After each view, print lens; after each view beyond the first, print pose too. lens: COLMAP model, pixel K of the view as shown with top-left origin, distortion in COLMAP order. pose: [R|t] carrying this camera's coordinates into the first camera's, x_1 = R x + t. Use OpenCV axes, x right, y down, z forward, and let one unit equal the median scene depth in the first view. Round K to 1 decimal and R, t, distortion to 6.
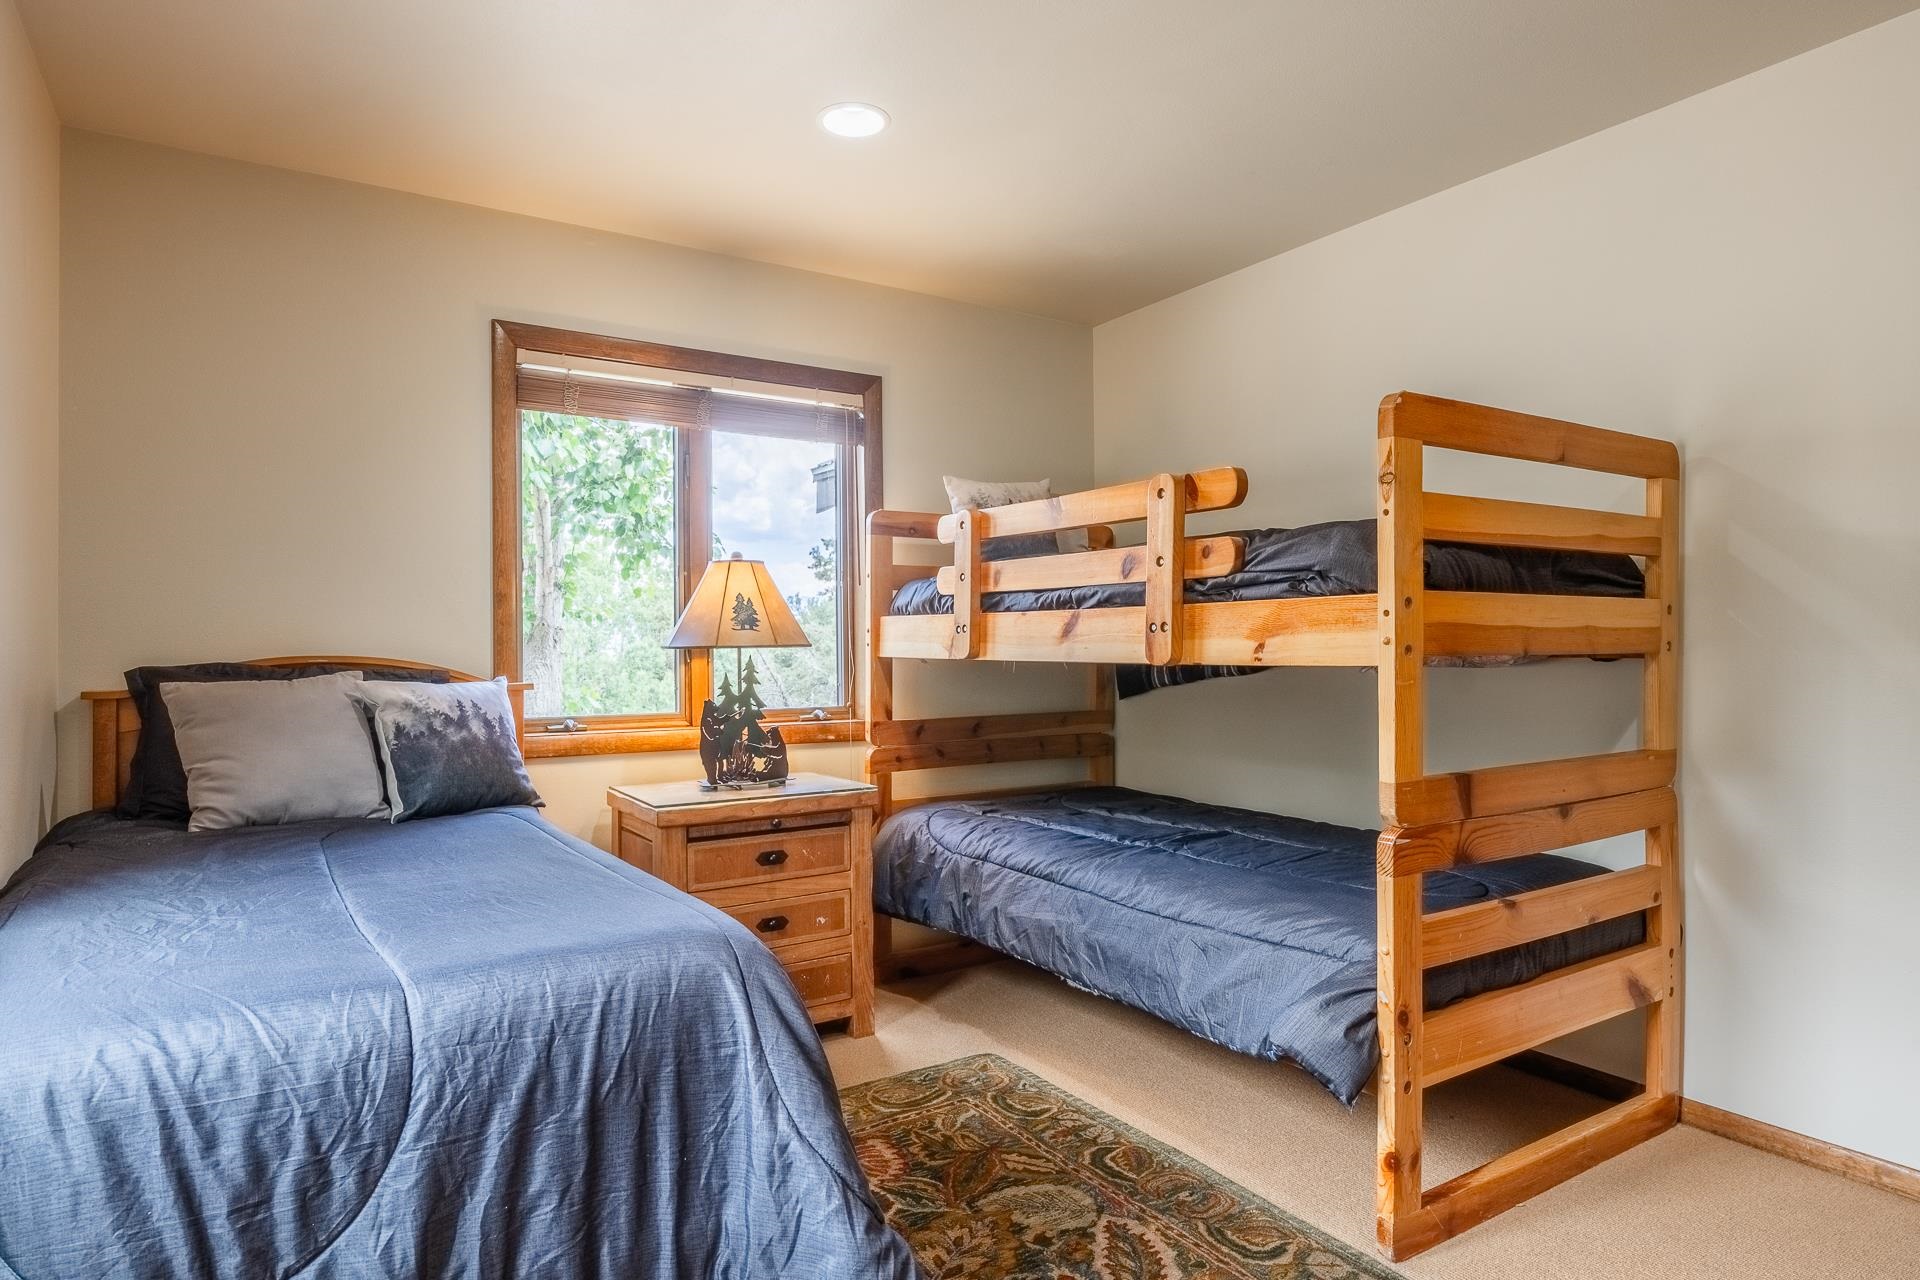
lens RADIAL K [[1063.0, 0, 959.9], [0, 1063.0, 631.8], [0, 0, 1]] dist [0.005257, 0.000049]
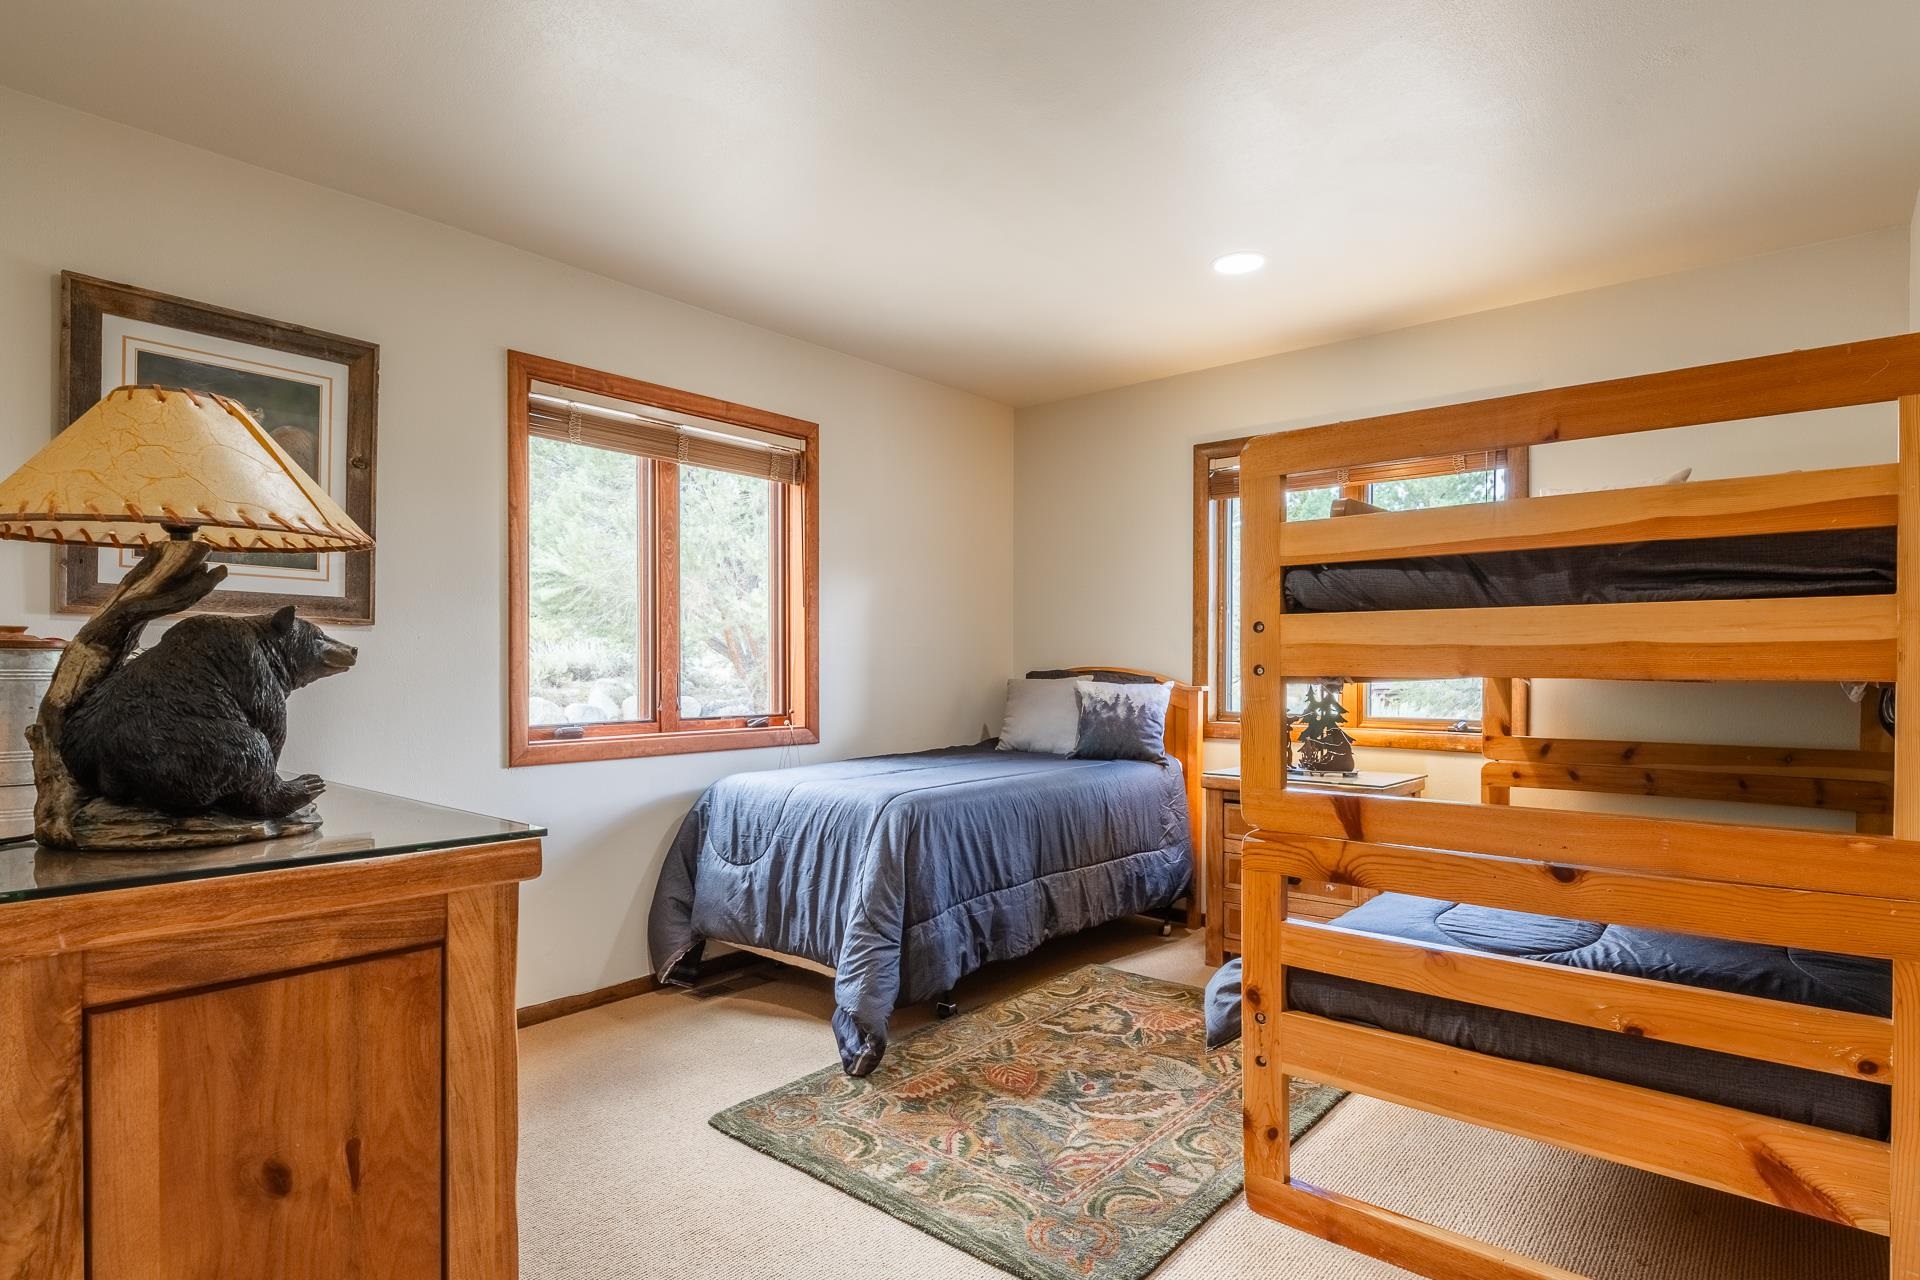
lens RADIAL K [[1019.1, 0, 962.6], [0, 1019.1, 655.2], [0, 0, 1]] dist [-0.002330, -0.001590]
pose [[0.295768, -0.002205, -0.955257, 0.986456], [0.010440, 0.999945, 0.000925, -0.001471], [0.955203, -0.010247, 0.295775, 0.286268]]
